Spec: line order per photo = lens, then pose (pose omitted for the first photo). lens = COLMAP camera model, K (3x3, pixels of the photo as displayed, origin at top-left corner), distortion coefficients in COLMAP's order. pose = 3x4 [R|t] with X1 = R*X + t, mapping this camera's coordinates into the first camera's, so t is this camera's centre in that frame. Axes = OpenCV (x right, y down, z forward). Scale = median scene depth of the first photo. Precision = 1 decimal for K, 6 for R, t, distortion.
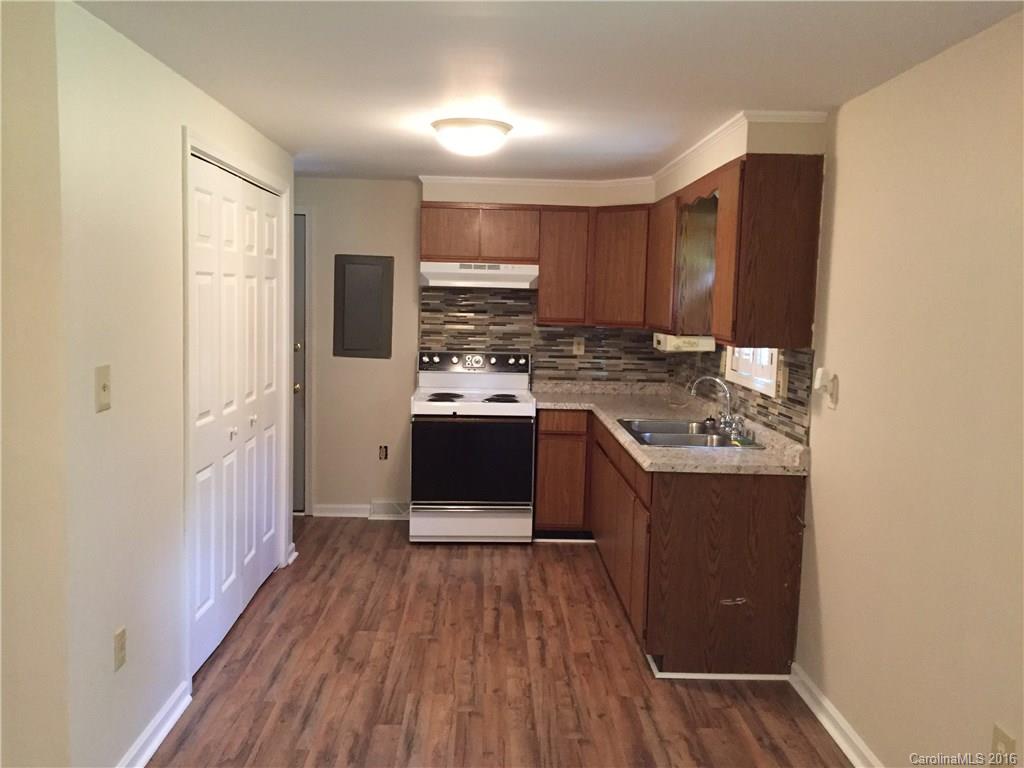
lens RADIAL K [[884.7, 0, 513.3], [0, 884.7, 379.2], [0, 0, 1]] dist [0.069687, -0.080212]
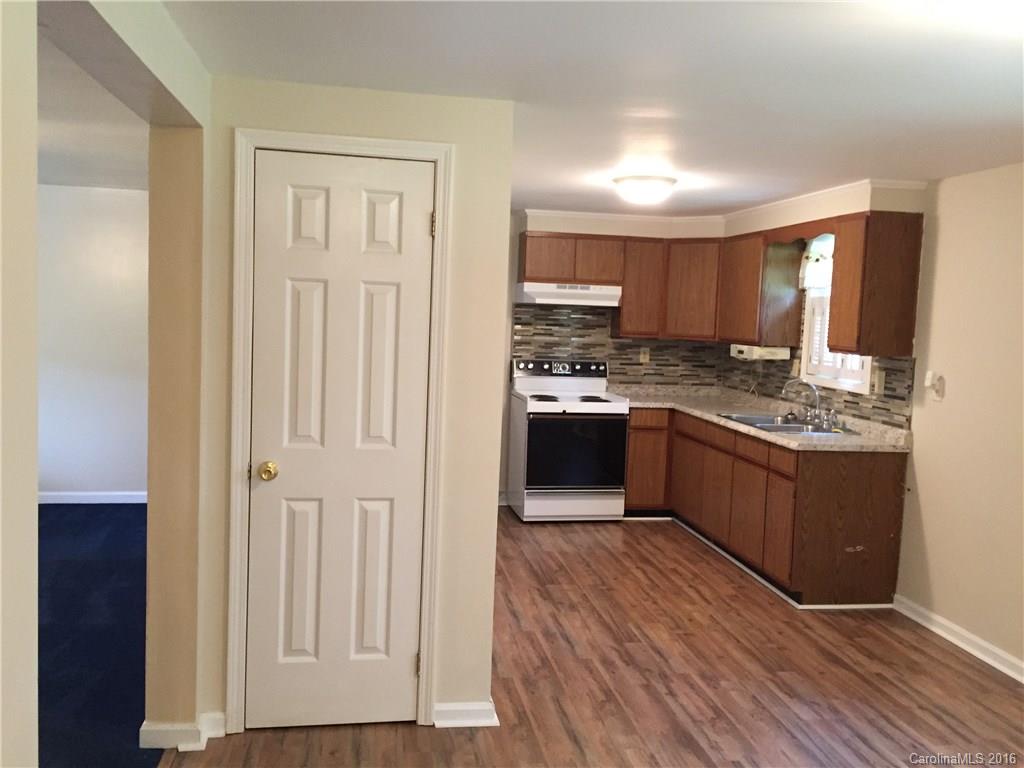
lens RADIAL K [[884.7, 0, 516.1], [0, 884.7, 381.3], [0, 0, 1]] dist [0.069687, -0.080212]
pose [[0.990267, 0.000842, 0.139175, -0.373472], [0.000546, 0.999950, -0.009937, 0.012917], [-0.139177, 0.009916, 0.990218, -0.206719]]
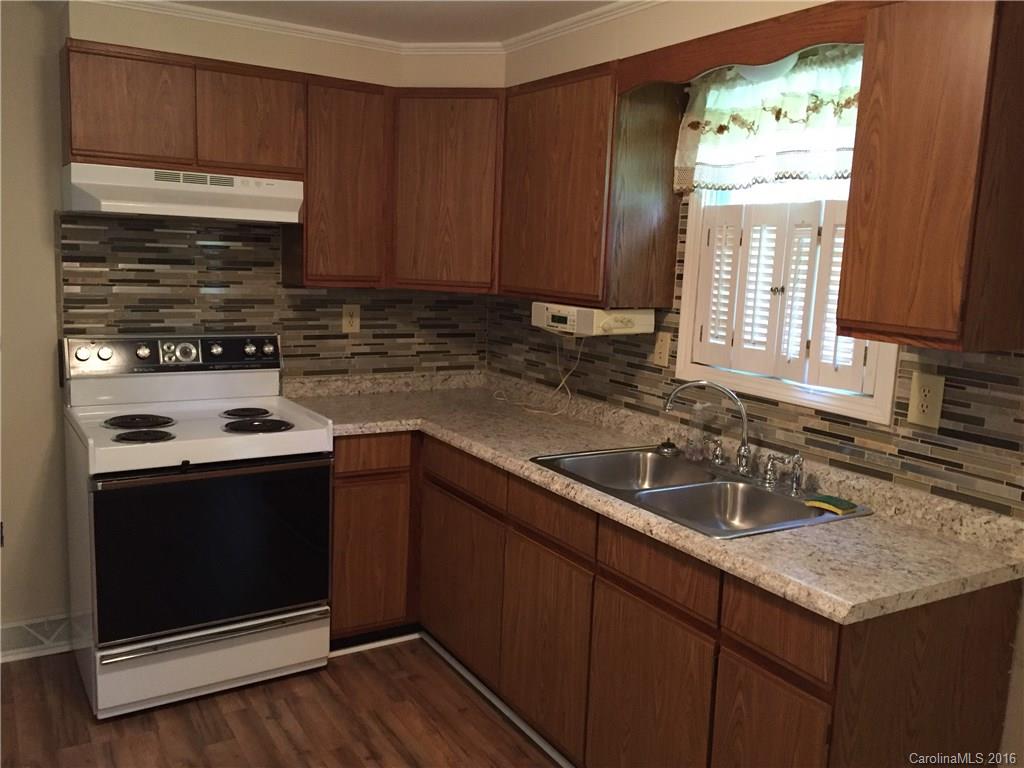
lens RADIAL K [[884.7, 0, 516.4], [0, 884.7, 380.5], [0, 0, 1]] dist [0.069687, -0.080212]
pose [[0.869520, -0.061753, 0.490021, -0.191061], [0.027255, 0.996640, 0.077235, -0.056284], [-0.493144, -0.053802, 0.868282, 0.575541]]
